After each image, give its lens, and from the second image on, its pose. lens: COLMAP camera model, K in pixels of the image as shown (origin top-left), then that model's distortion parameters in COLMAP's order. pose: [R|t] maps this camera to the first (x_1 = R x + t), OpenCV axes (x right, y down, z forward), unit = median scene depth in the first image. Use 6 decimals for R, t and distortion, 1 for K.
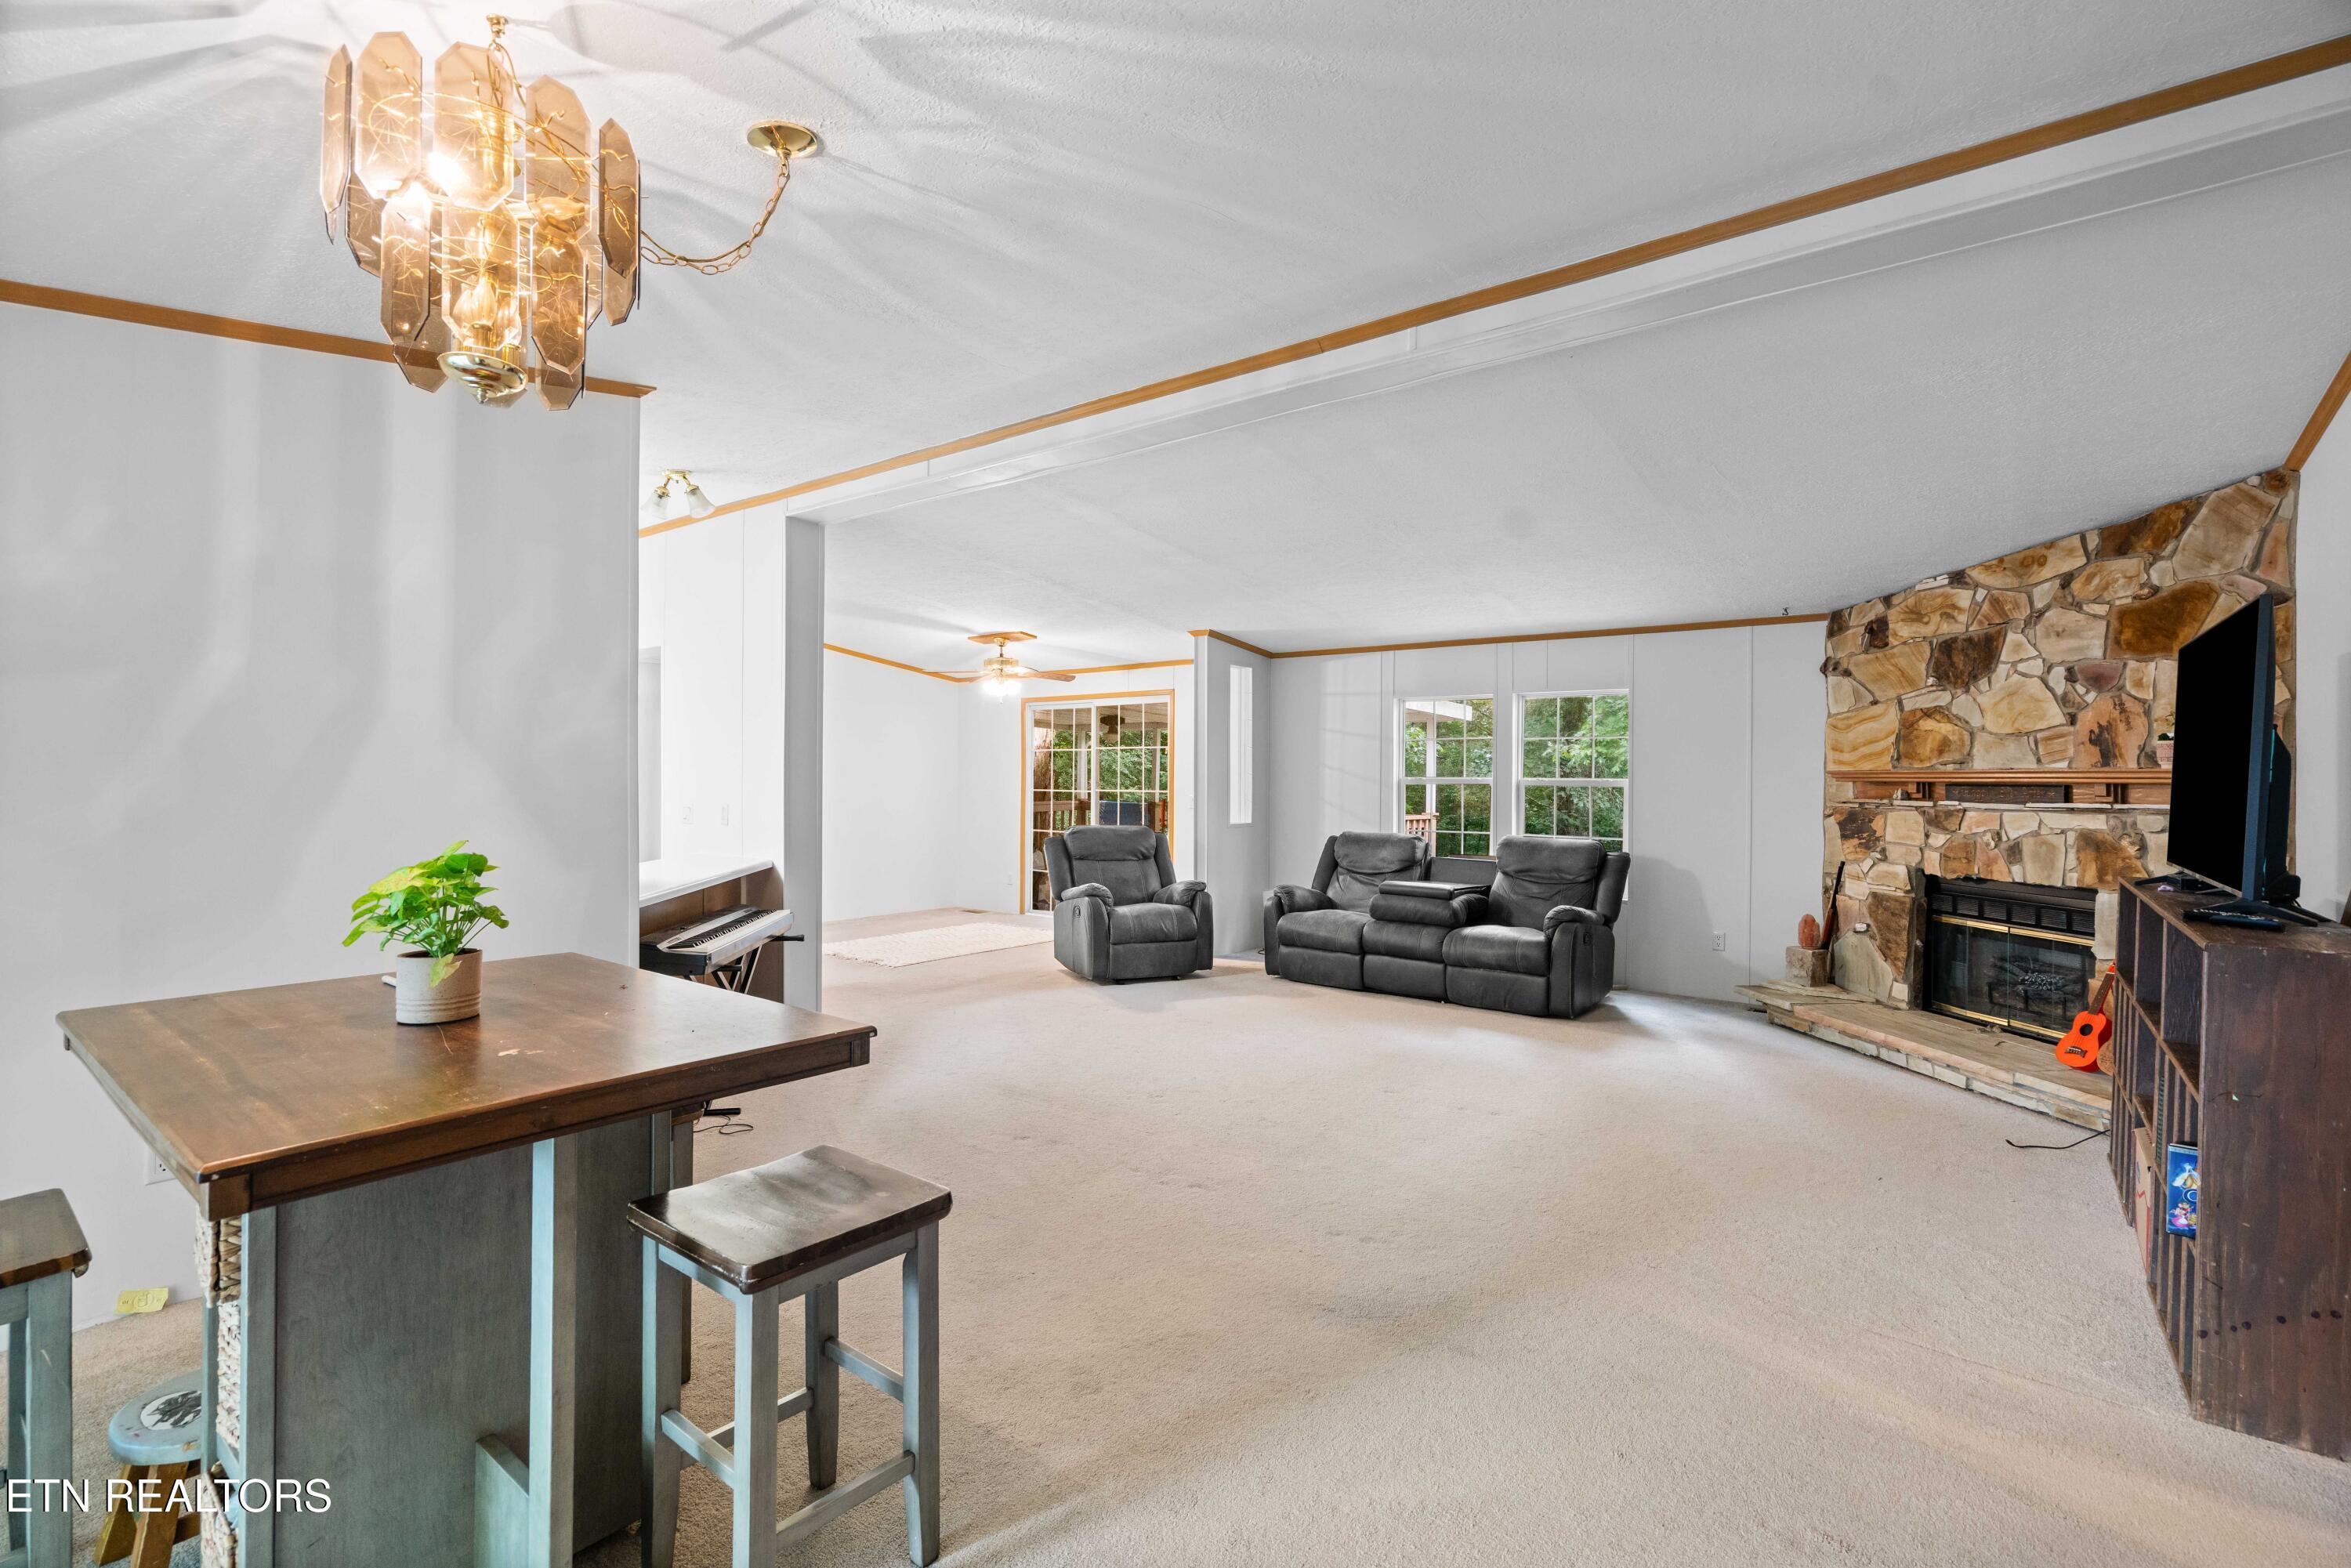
lens RADIAL K [[1066.4, 0, 1174.2], [0, 1066.4, 768.1], [0, 0, 1]] dist [0.002807, 0.000332]
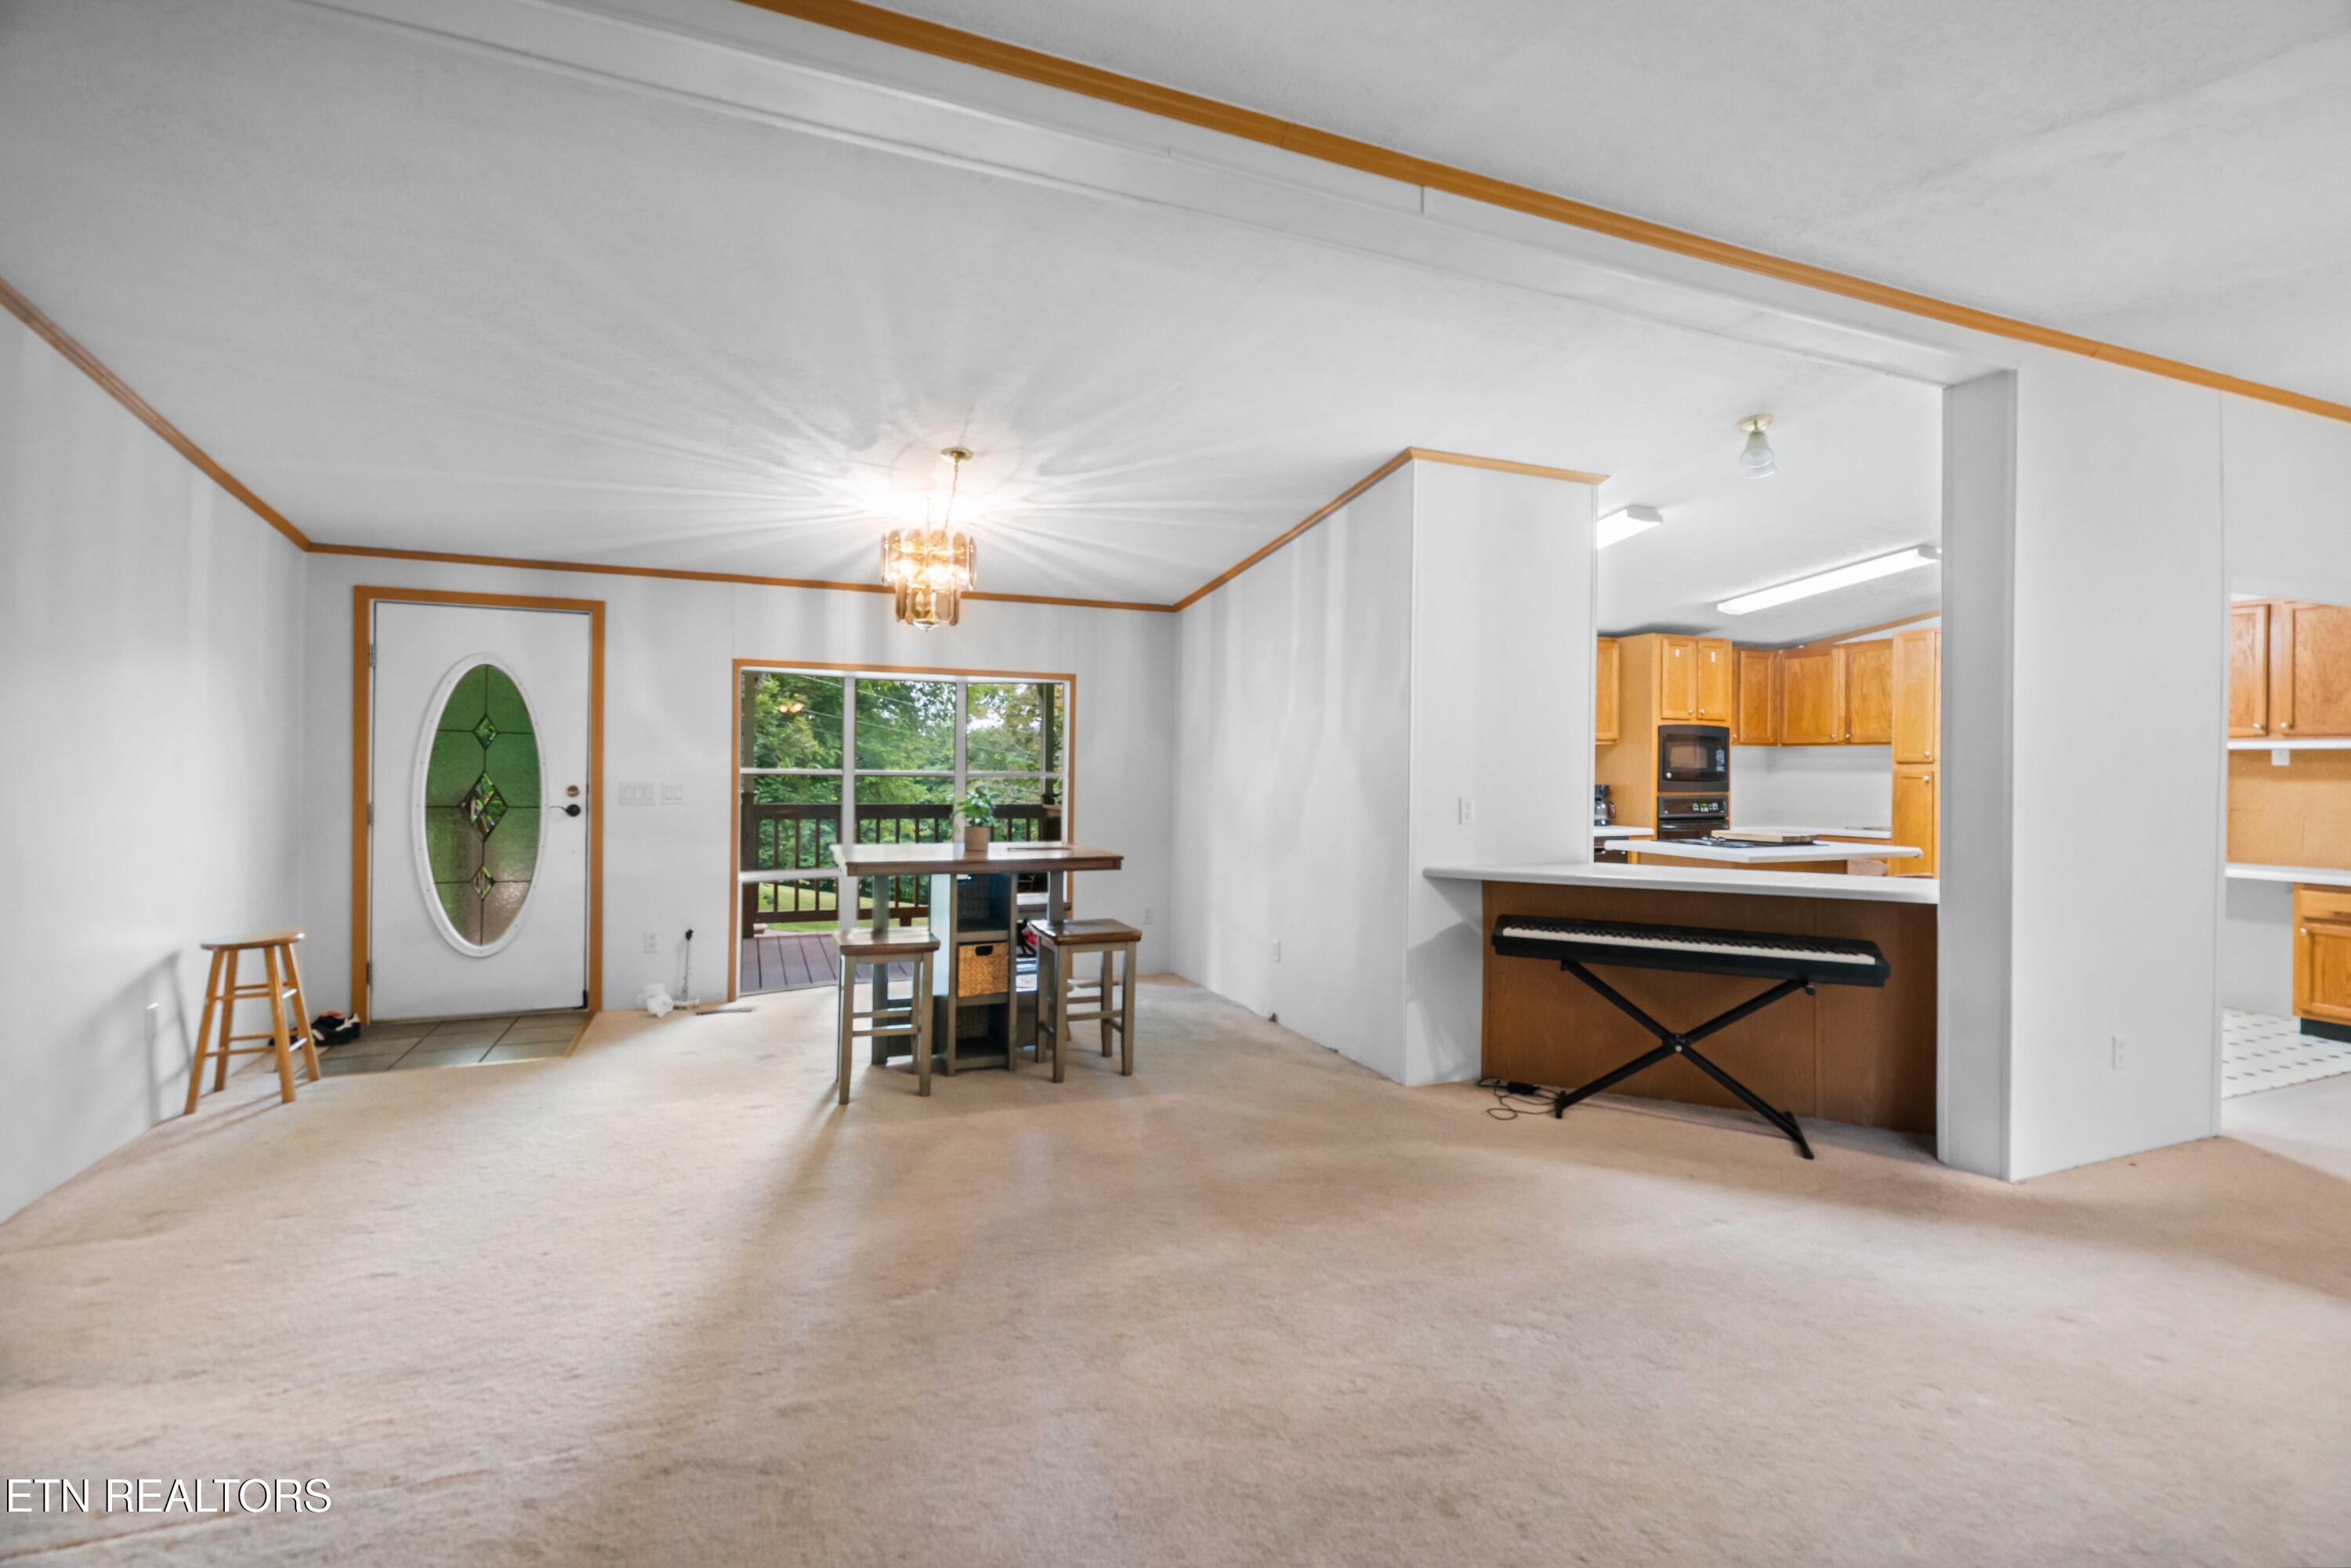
lens RADIAL K [[1066.4, 0, 1174.2], [0, 1066.4, 768.1], [0, 0, 1]] dist [0.002807, 0.000332]
pose [[-0.488567, -0.008961, -0.872480, 0.521260], [-0.008216, 0.999950, -0.005670, 0.014671], [0.872487, 0.004398, -0.488617, 1.007302]]
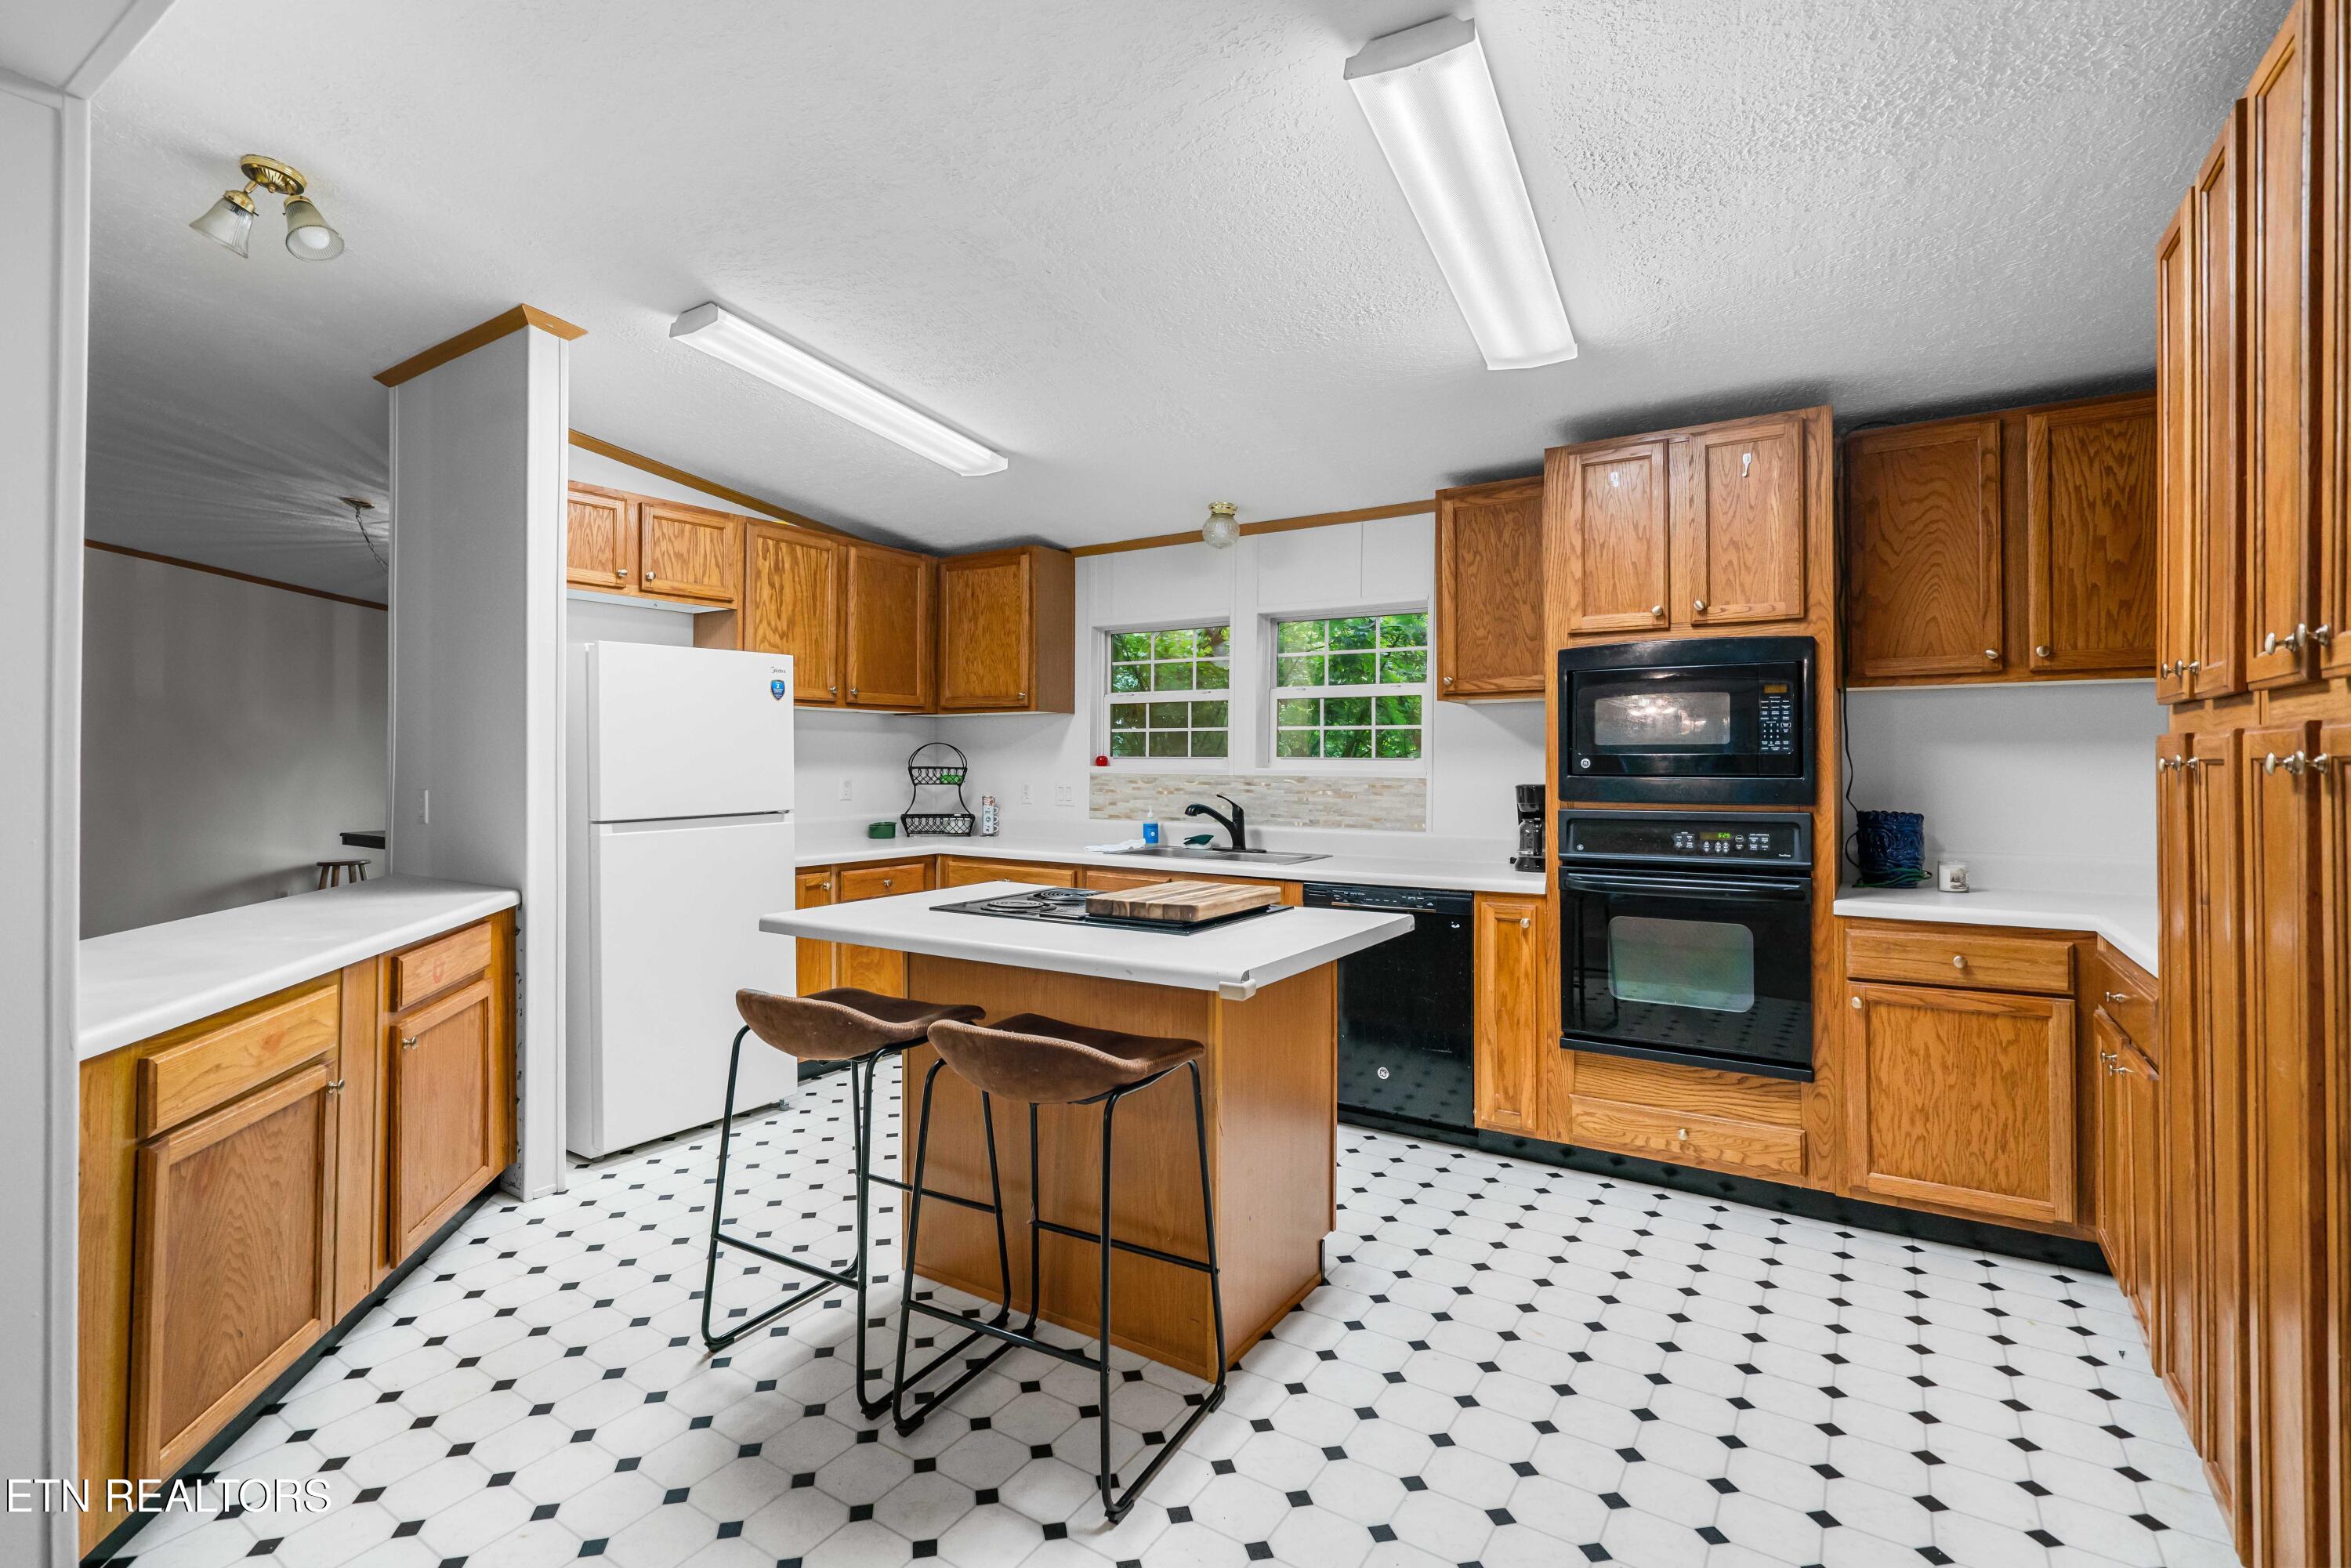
lens RADIAL K [[1097.0, 0, 1132.0], [0, 1097.0, 757.2], [0, 0, 1]] dist [-0.002480, 0.000915]
pose [[-0.996840, -0.005760, -0.079224, -0.822397], [-0.004904, 0.999928, -0.010997, 0.015557], [0.079281, -0.010573, -0.996796, 1.536544]]
